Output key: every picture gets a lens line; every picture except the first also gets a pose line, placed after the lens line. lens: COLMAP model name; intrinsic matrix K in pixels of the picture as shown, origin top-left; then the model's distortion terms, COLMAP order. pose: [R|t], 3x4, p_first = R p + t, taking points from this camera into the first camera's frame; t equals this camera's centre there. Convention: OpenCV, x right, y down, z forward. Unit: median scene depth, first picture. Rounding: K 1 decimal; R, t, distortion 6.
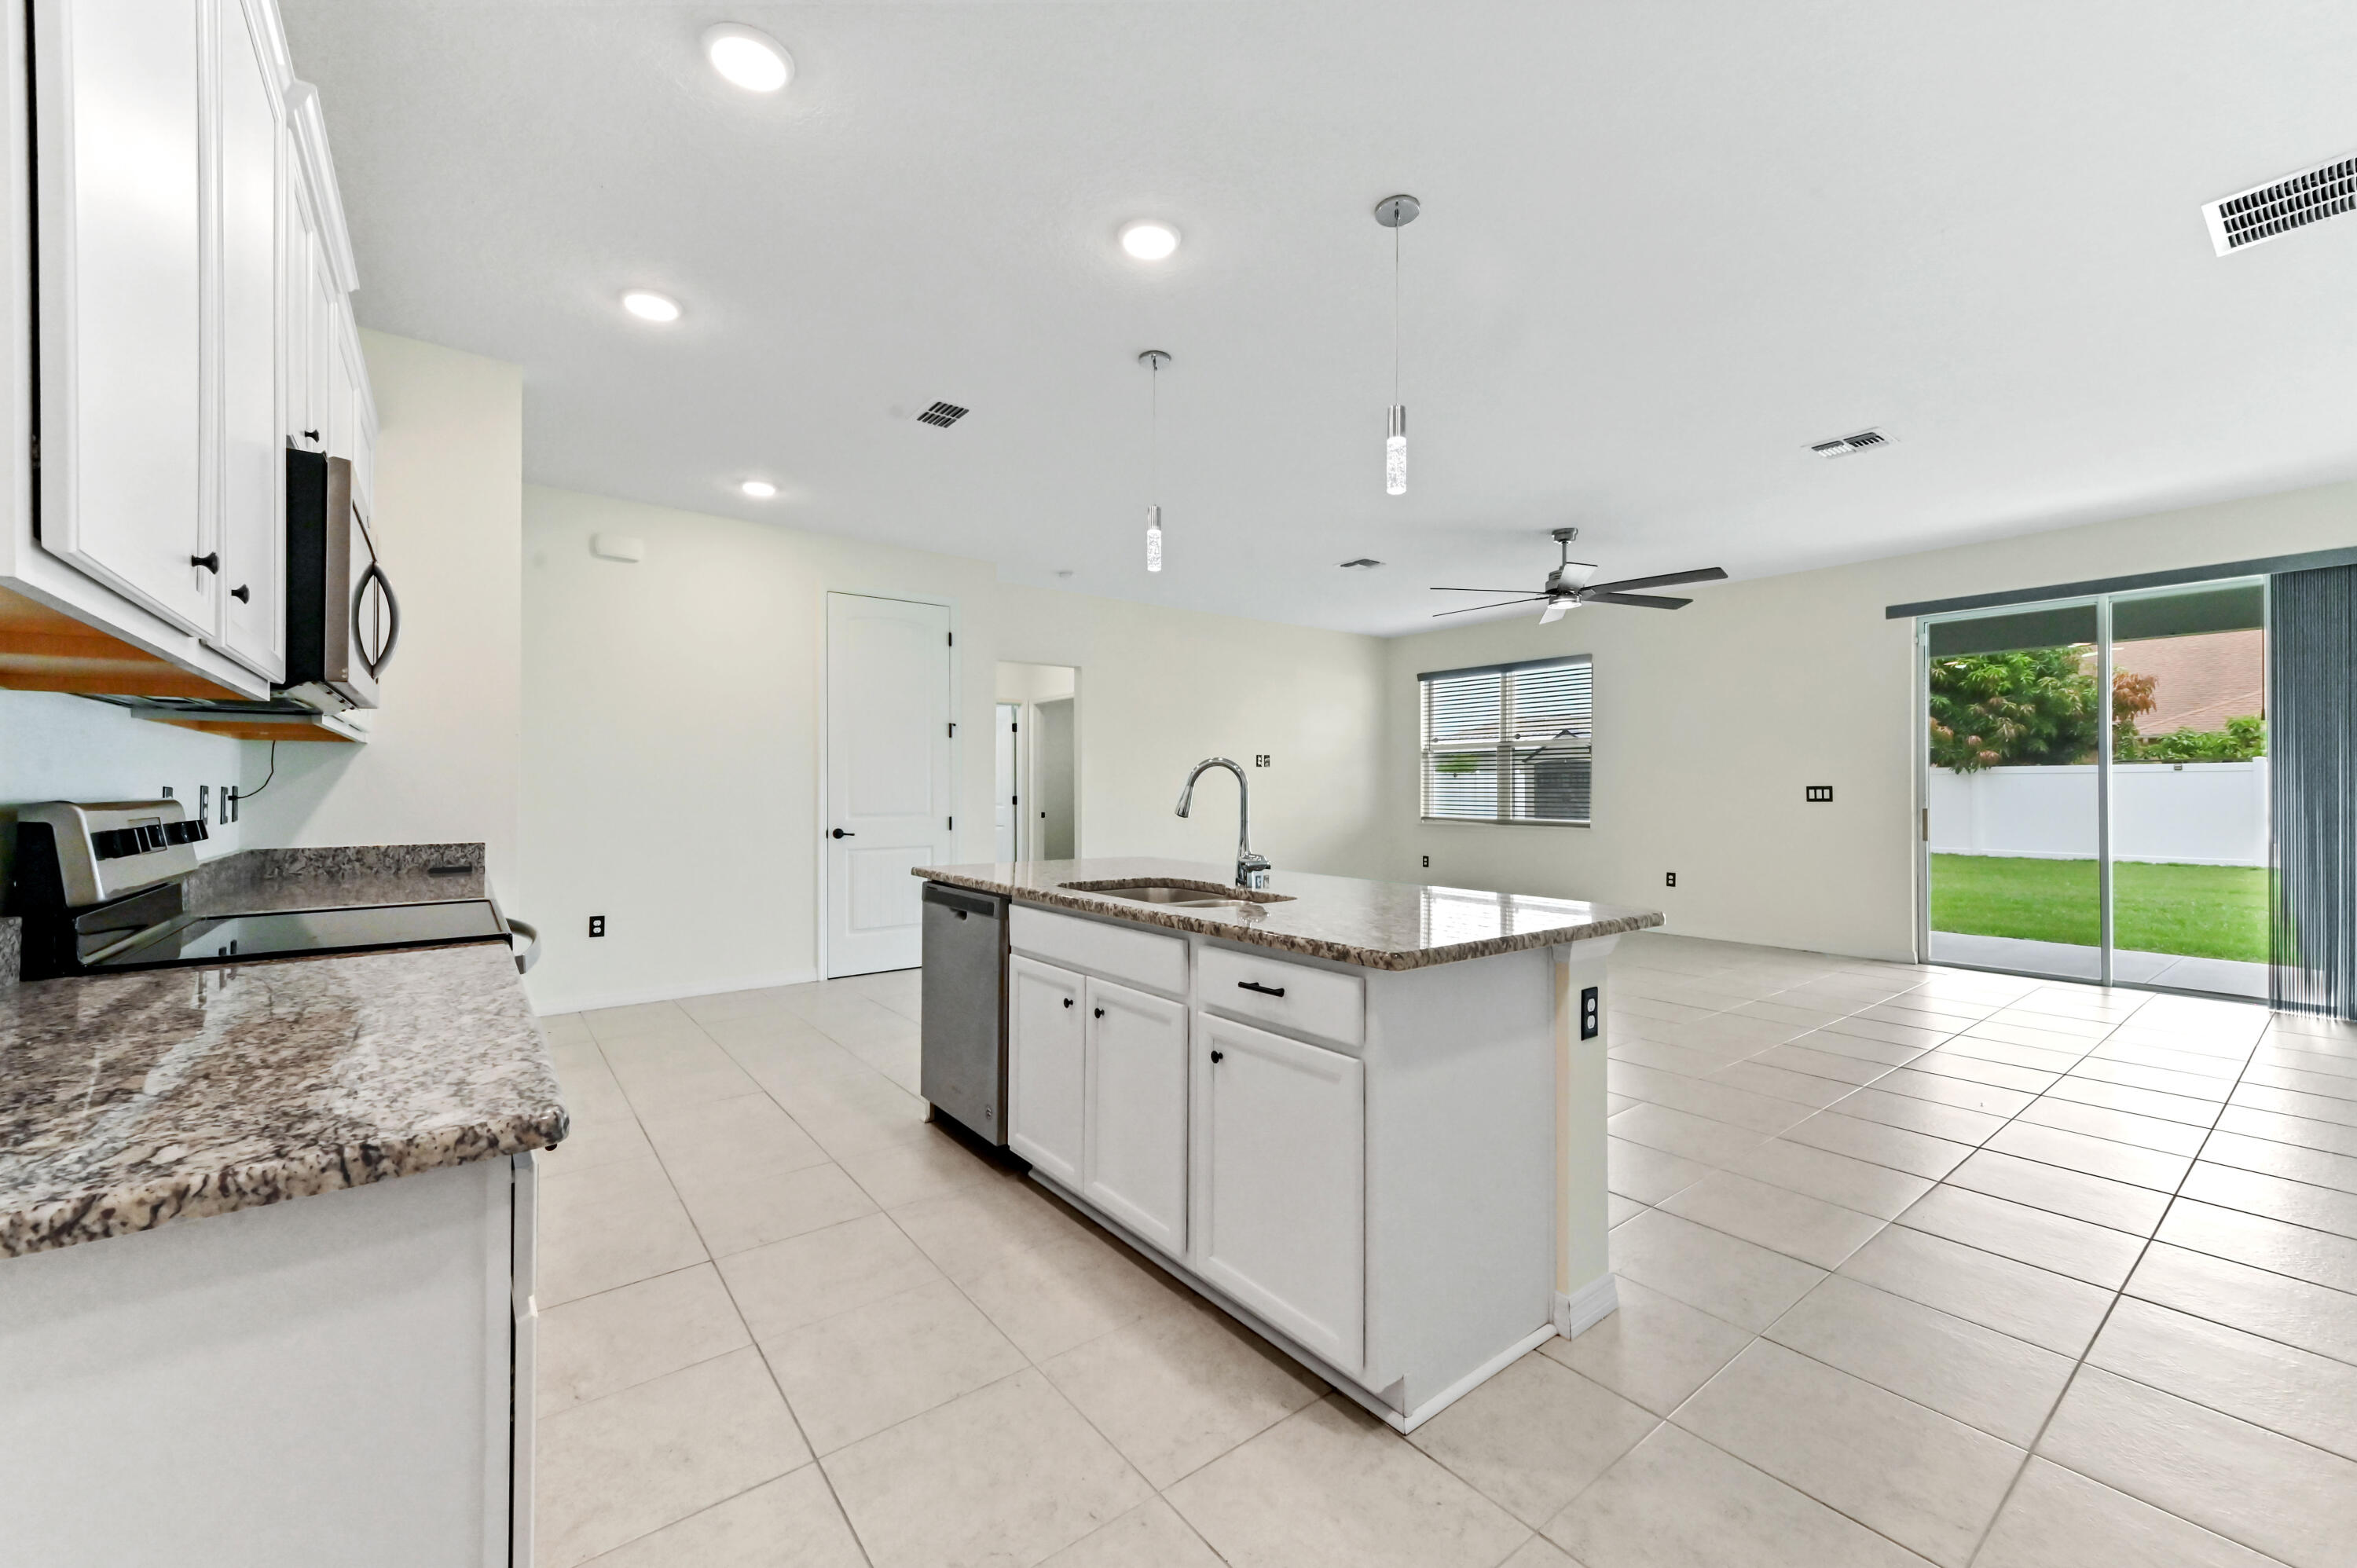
lens RADIAL K [[936.1, 0, 1178.5], [0, 936.1, 784.0], [0, 0, 1]] dist [0.000054, -0.000016]
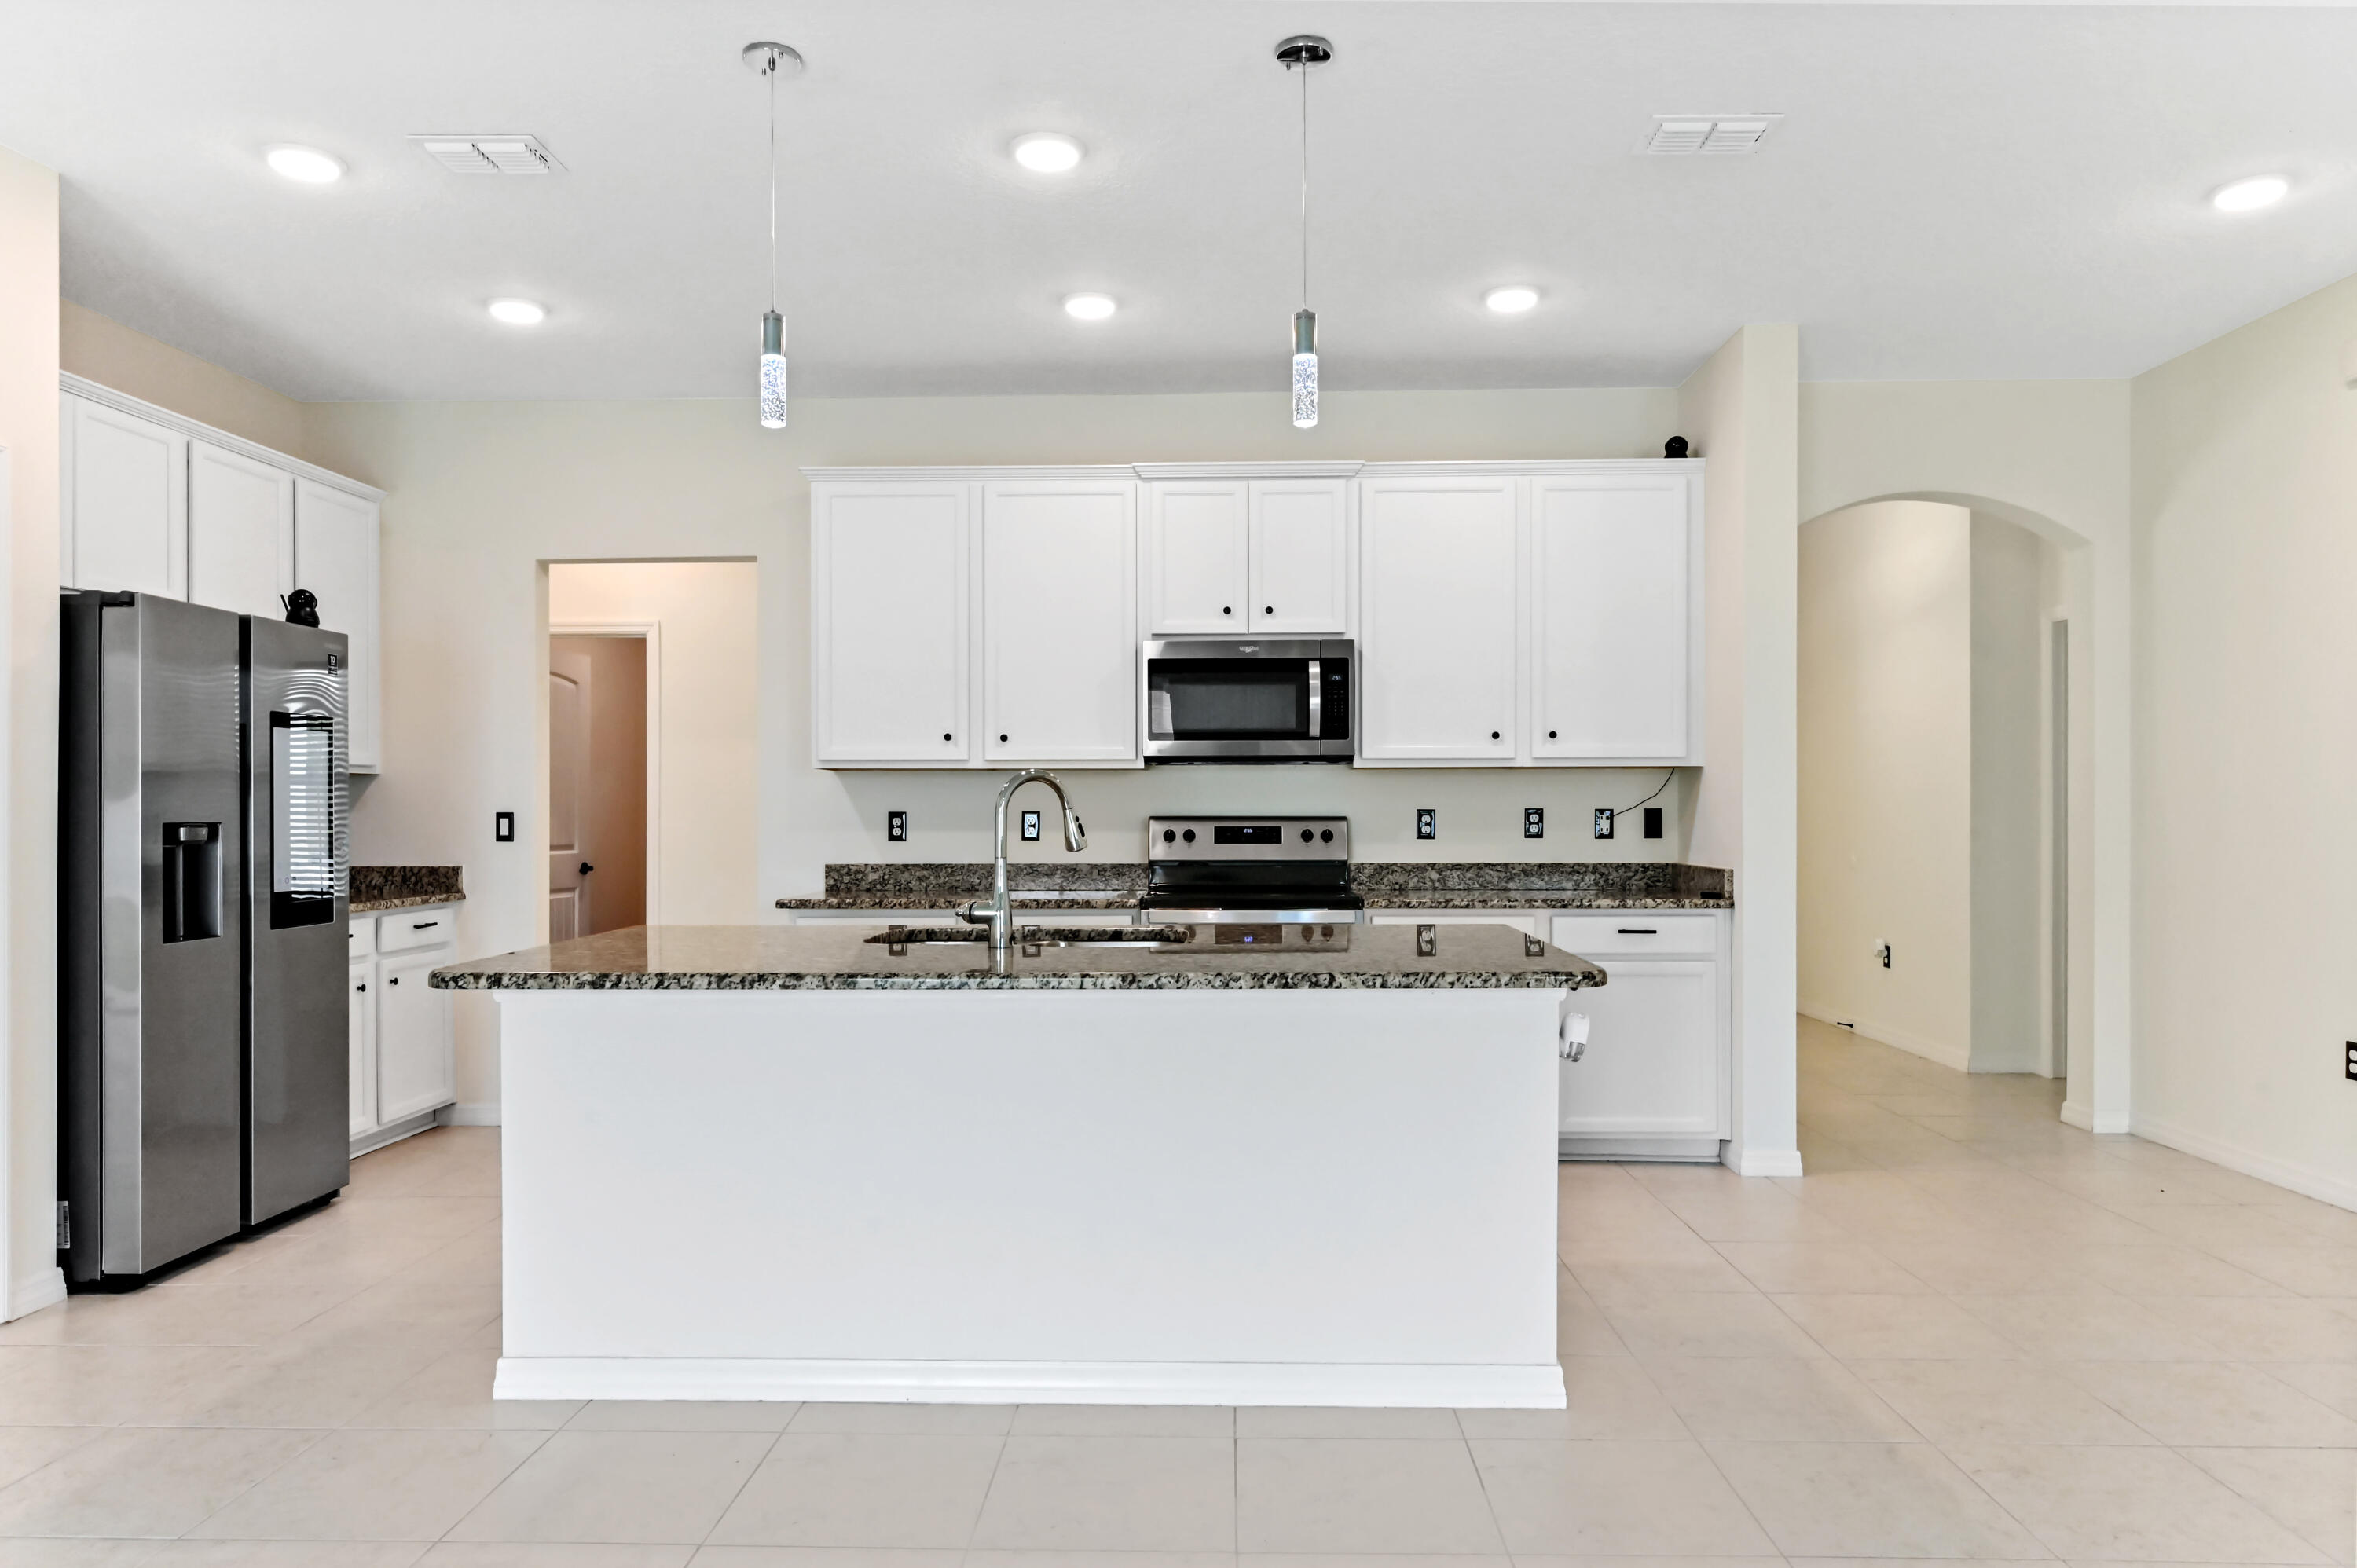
lens RADIAL K [[1496.2, 0, 1183.5], [0, 1496.2, 823.6], [0, 0, 1]] dist [0.005438, 0.002624]
pose [[-0.635770, 0.008308, -0.771834, 0.430411], [0.005062, 0.999965, 0.006594, 0.003915], [0.771862, 0.000285, -0.635790, 0.903861]]
